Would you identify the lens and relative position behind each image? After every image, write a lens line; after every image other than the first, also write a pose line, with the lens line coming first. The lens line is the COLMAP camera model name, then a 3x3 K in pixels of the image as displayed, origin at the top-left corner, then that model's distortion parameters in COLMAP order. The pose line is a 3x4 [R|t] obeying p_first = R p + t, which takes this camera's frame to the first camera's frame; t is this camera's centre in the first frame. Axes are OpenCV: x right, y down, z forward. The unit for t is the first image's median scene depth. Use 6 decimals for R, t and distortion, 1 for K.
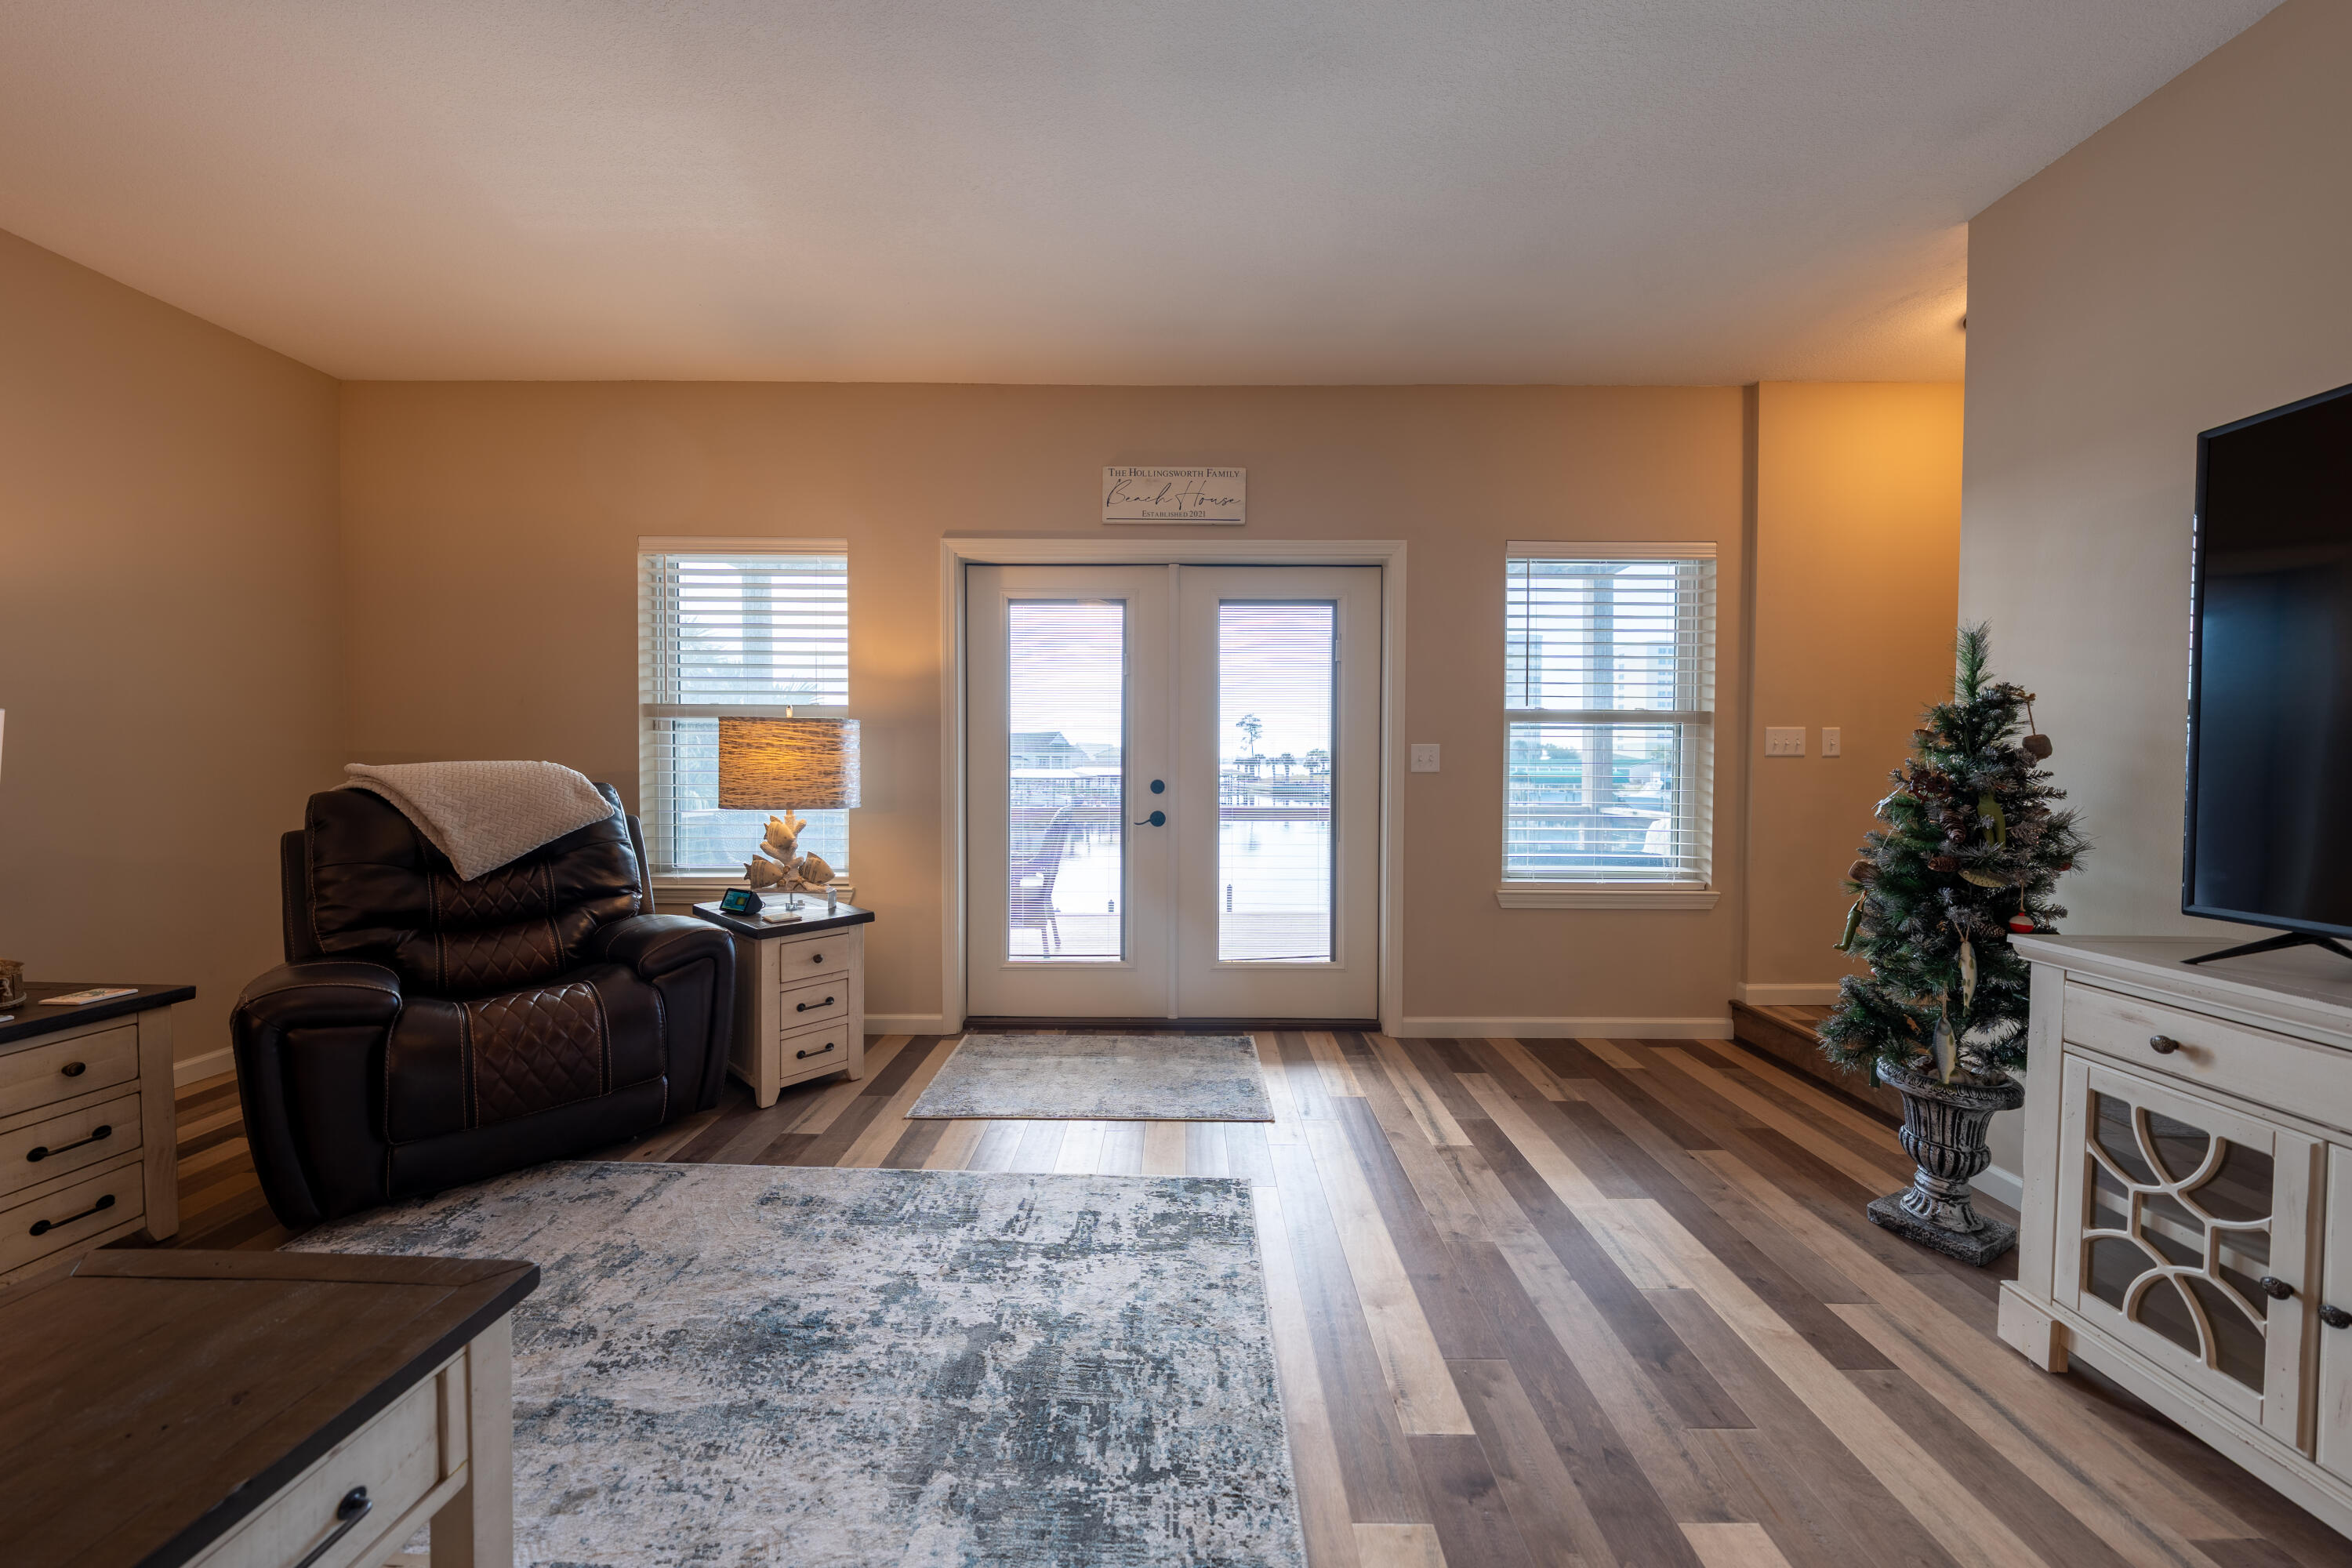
lens RADIAL K [[798.2, 0, 1180.4], [0, 798.2, 777.6], [0, 0, 1]] dist [0.000370, -0.000002]
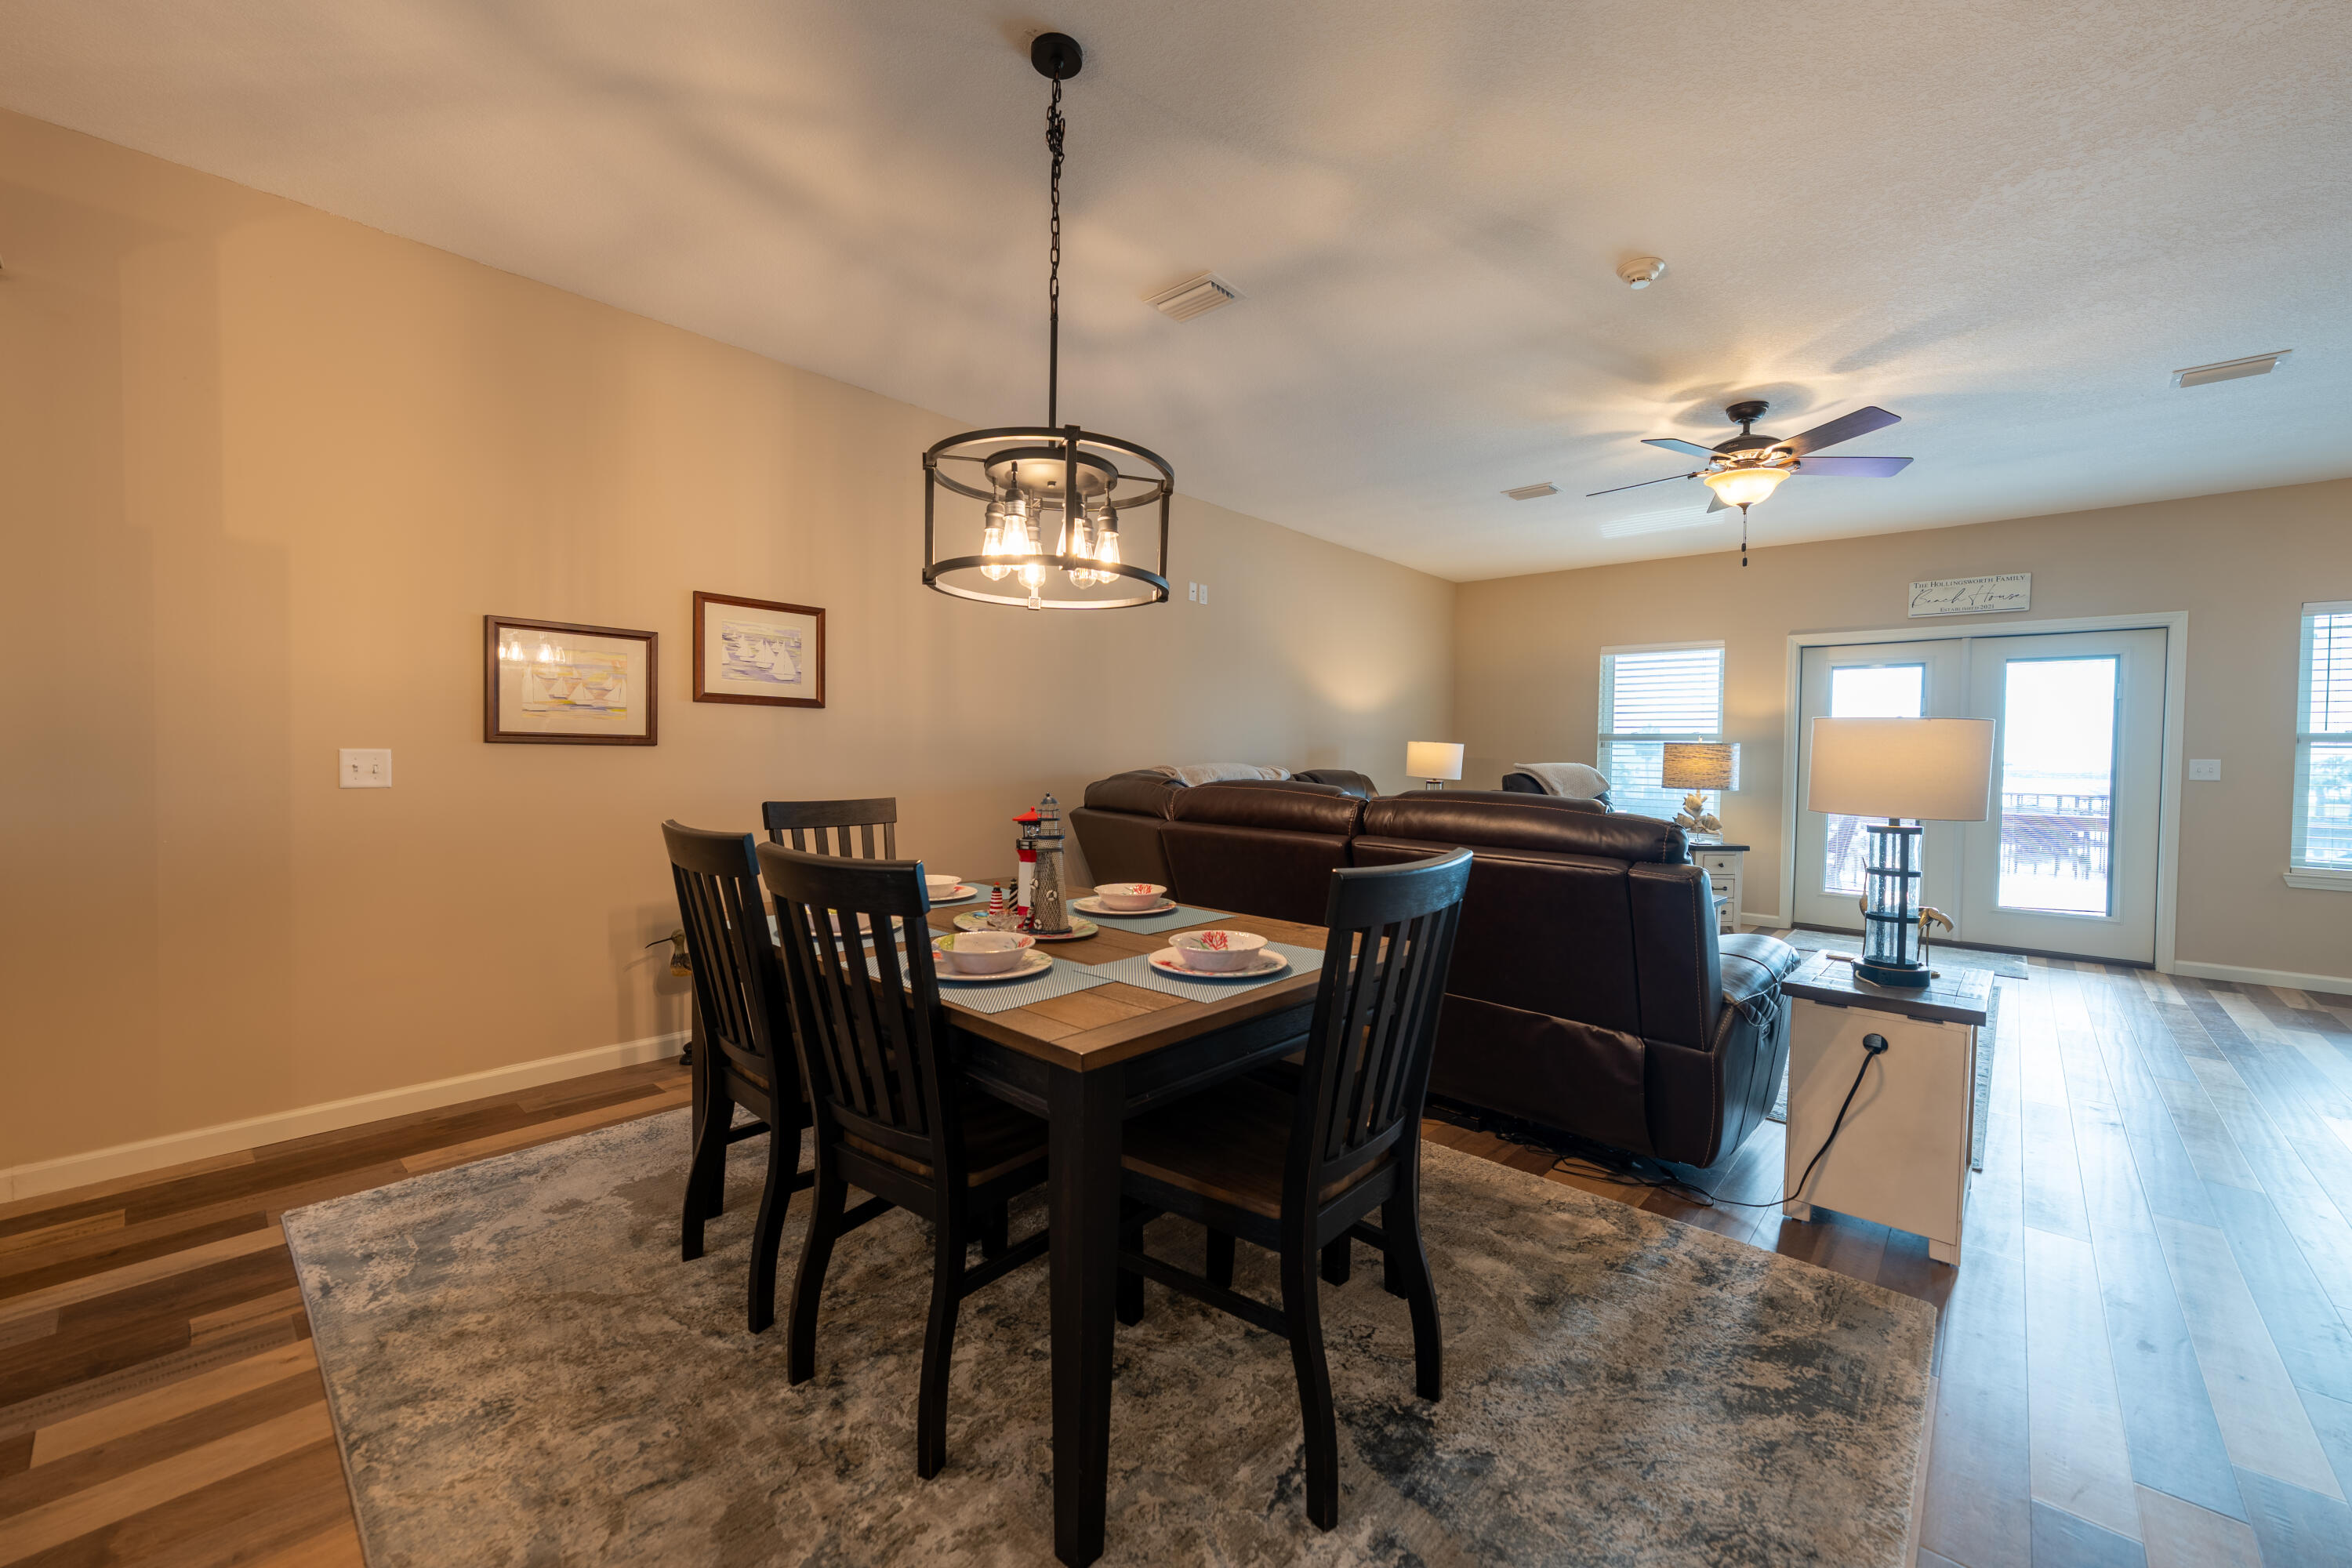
lens RADIAL K [[925.9, 0, 1178.6], [0, 925.9, 778.5], [0, 0, 1]] dist [-0.002525, -0.000084]
pose [[0.742909, 0.024951, -0.668927, 0.069804], [-0.029676, 0.999550, 0.004325, 0.039513], [0.668734, 0.016638, 0.743316, -1.490940]]
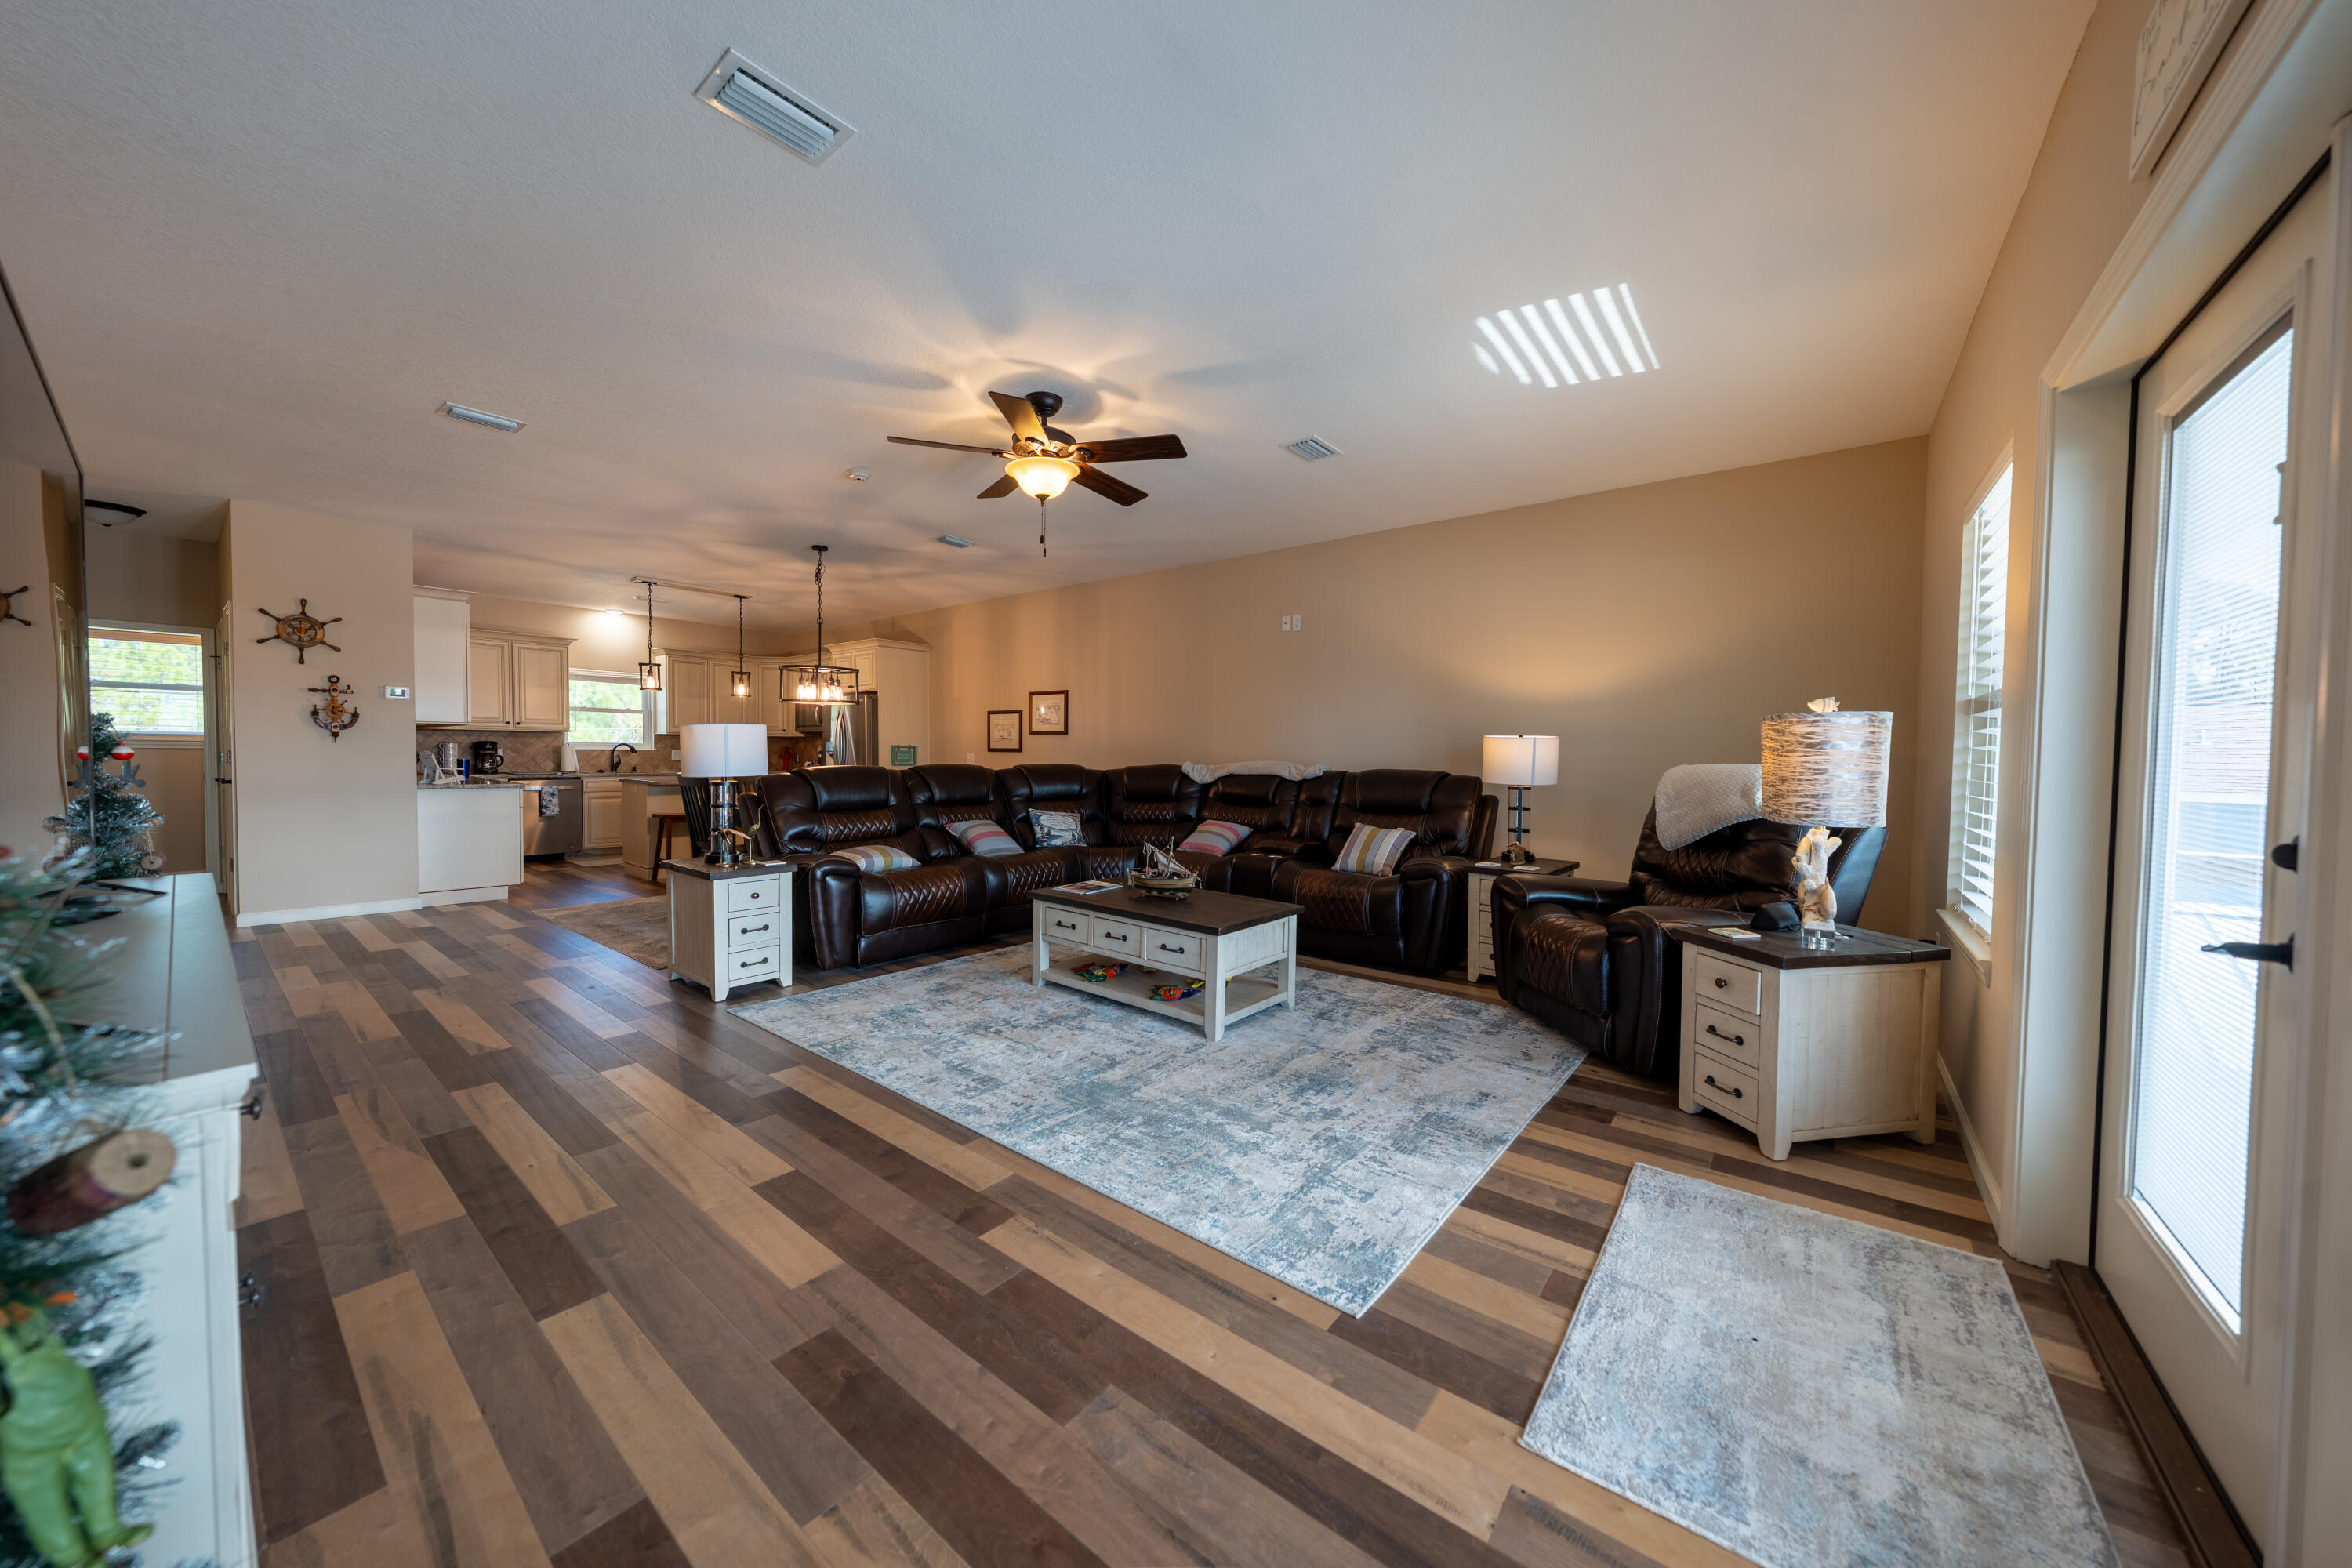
lens RADIAL K [[799.7, 0, 1179.2], [0, 799.7, 778.1], [0, 0, 1]] dist [-0.002037, -0.000255]
pose [[-0.616965, 0.014226, -0.786862, 0.585606], [-0.032008, 0.998556, 0.043151, -0.022561], [0.786340, 0.051809, -0.615618, 0.988298]]
